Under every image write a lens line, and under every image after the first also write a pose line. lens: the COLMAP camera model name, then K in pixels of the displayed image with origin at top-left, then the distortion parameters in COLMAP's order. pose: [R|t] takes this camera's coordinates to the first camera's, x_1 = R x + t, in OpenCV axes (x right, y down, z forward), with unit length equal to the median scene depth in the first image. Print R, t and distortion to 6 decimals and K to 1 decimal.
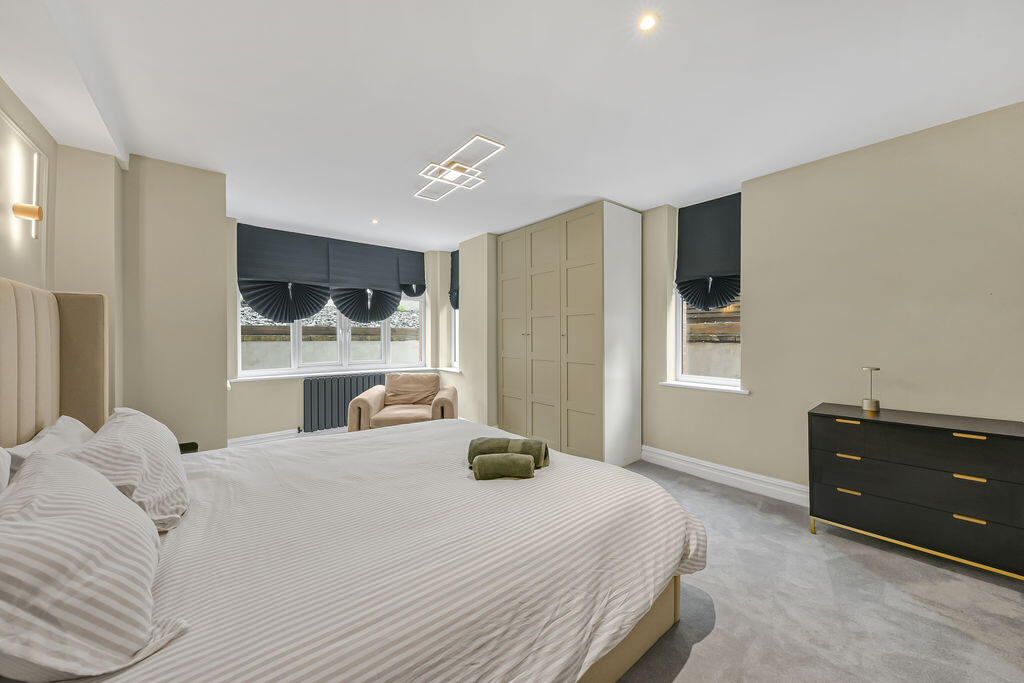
lens RADIAL K [[362.3, 0, 522.7], [0, 362.3, 338.3], [0, 0, 1]] dist [0.023189, -0.000140]
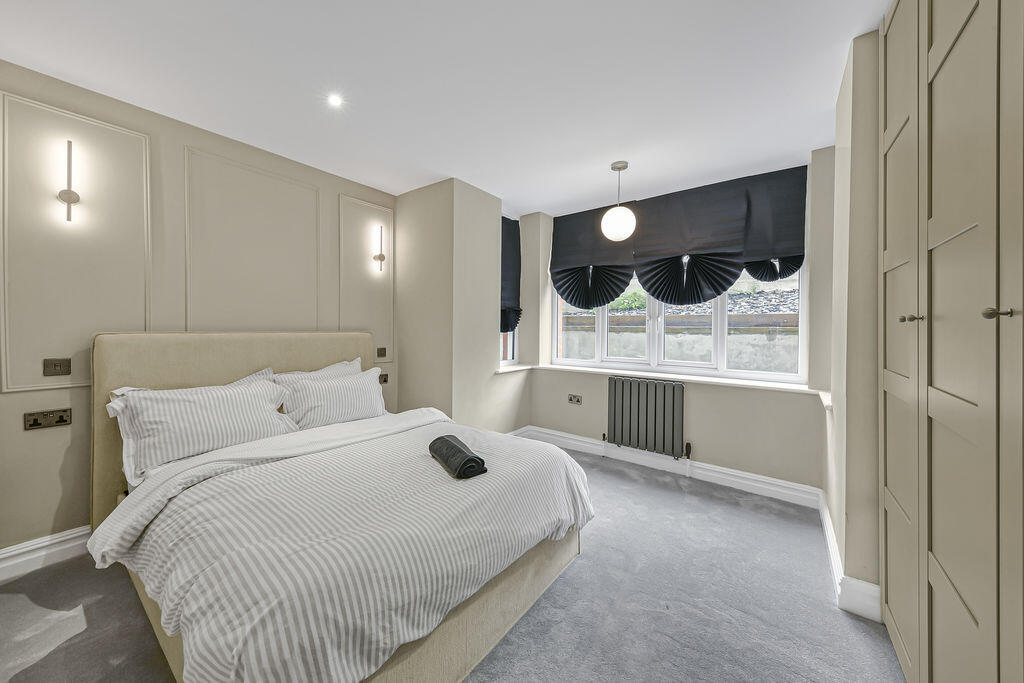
lens RADIAL K [[362.3, 0, 522.7], [0, 362.3, 338.3], [0, 0, 1]] dist [0.023189, -0.000140]
pose [[0.240852, 0.024628, -0.970249, 0.168657], [-0.006665, 0.999696, 0.023721, 0.002806], [0.970539, 0.000753, 0.240943, 0.591521]]
